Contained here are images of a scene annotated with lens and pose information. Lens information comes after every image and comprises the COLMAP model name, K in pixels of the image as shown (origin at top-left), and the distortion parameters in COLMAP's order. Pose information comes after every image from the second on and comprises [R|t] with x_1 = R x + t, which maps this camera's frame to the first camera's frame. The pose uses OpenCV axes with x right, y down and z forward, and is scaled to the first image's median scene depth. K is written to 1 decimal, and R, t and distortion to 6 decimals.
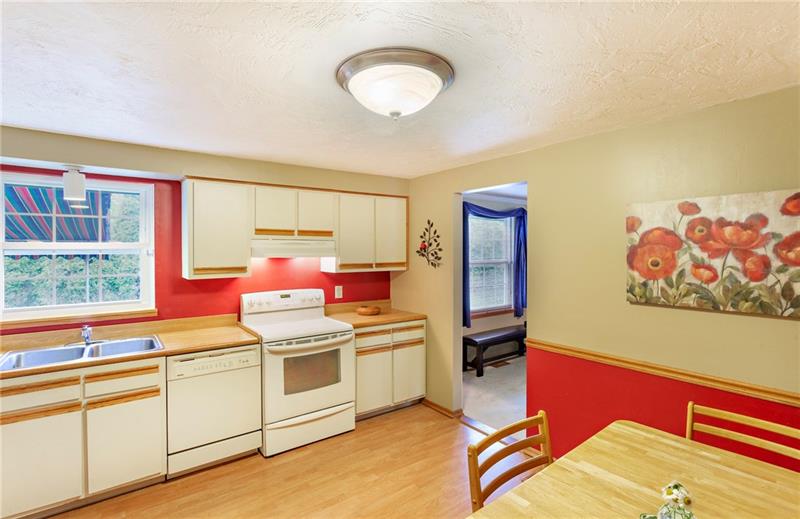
lens RADIAL K [[395.8, 0, 401.1], [0, 395.8, 255.1], [0, 0, 1]] dist [-0.000721, 0.000047]
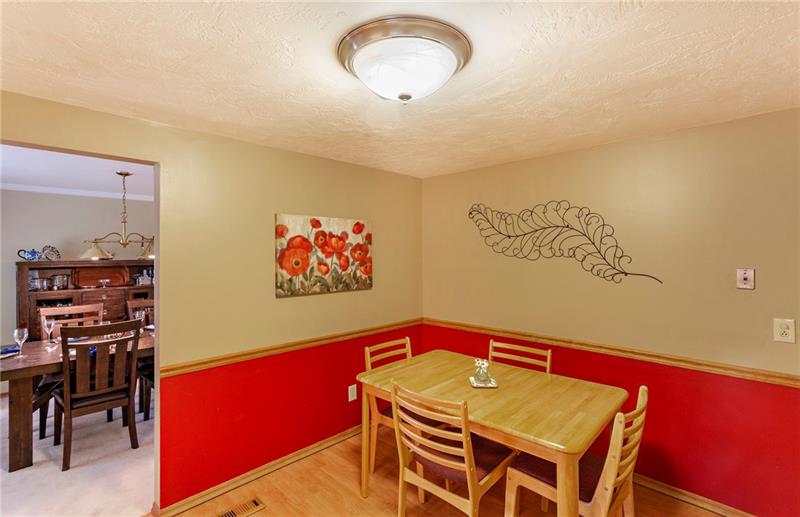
lens RADIAL K [[370.7, 0, 401.3], [0, 370.7, 254.4], [0, 0, 1]] dist [0.001097, 0.000216]
pose [[-0.148293, 0.001948, 0.988942, -0.648921], [0.017341, 0.999849, 0.000631, -0.001888], [-0.988791, 0.017243, -0.148304, 0.908112]]
